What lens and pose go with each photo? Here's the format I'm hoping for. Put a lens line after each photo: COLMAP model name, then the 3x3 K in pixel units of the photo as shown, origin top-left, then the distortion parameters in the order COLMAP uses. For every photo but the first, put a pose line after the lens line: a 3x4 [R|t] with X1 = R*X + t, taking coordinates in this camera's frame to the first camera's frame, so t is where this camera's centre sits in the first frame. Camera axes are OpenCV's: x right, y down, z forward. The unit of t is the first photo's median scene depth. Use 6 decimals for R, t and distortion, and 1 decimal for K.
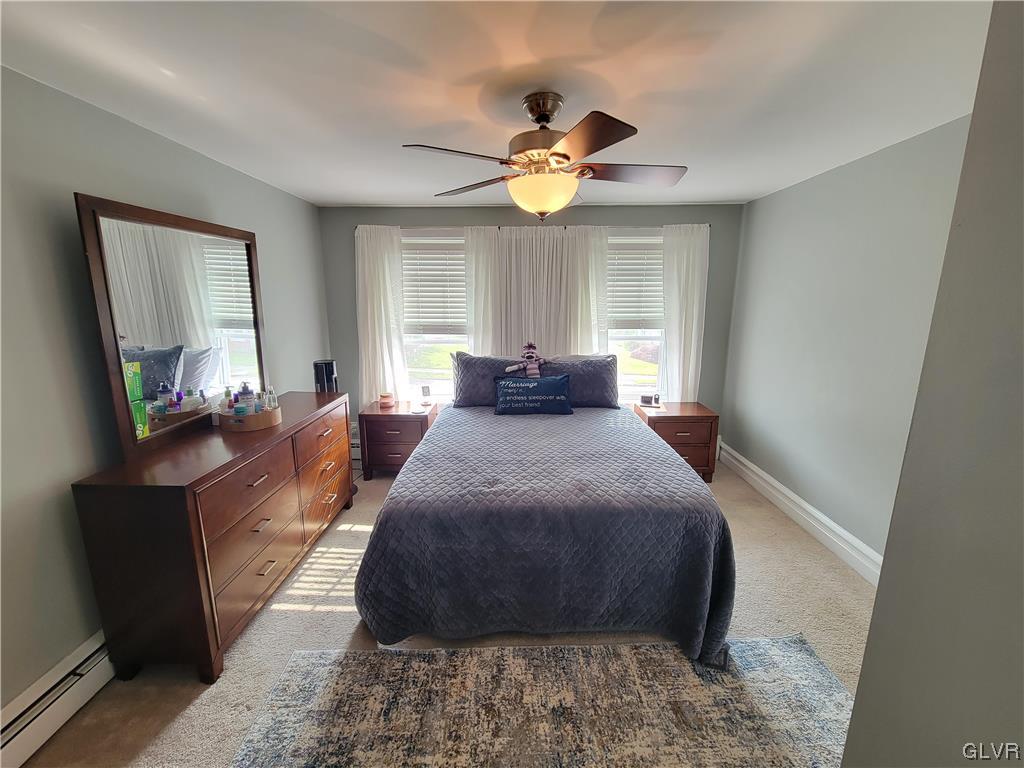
lens RADIAL K [[418.6, 0, 513.5], [0, 418.6, 380.2], [0, 0, 1]] dist [0.006600, -0.000856]
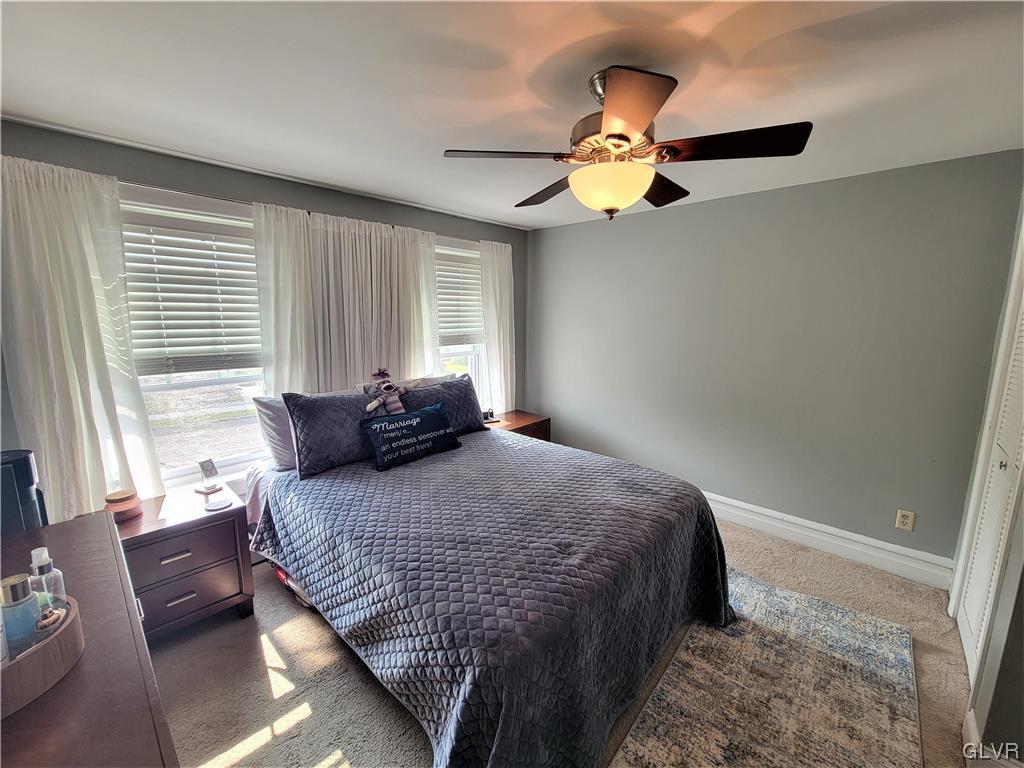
lens RADIAL K [[418.6, 0, 511.8], [0, 418.6, 379.8], [0, 0, 1]] dist [0.006600, -0.000856]
pose [[0.671152, -0.115403, 0.732282, -0.373928], [0.142887, 0.989424, 0.024969, -0.055925], [-0.727419, 0.087875, 0.680543, 0.305011]]
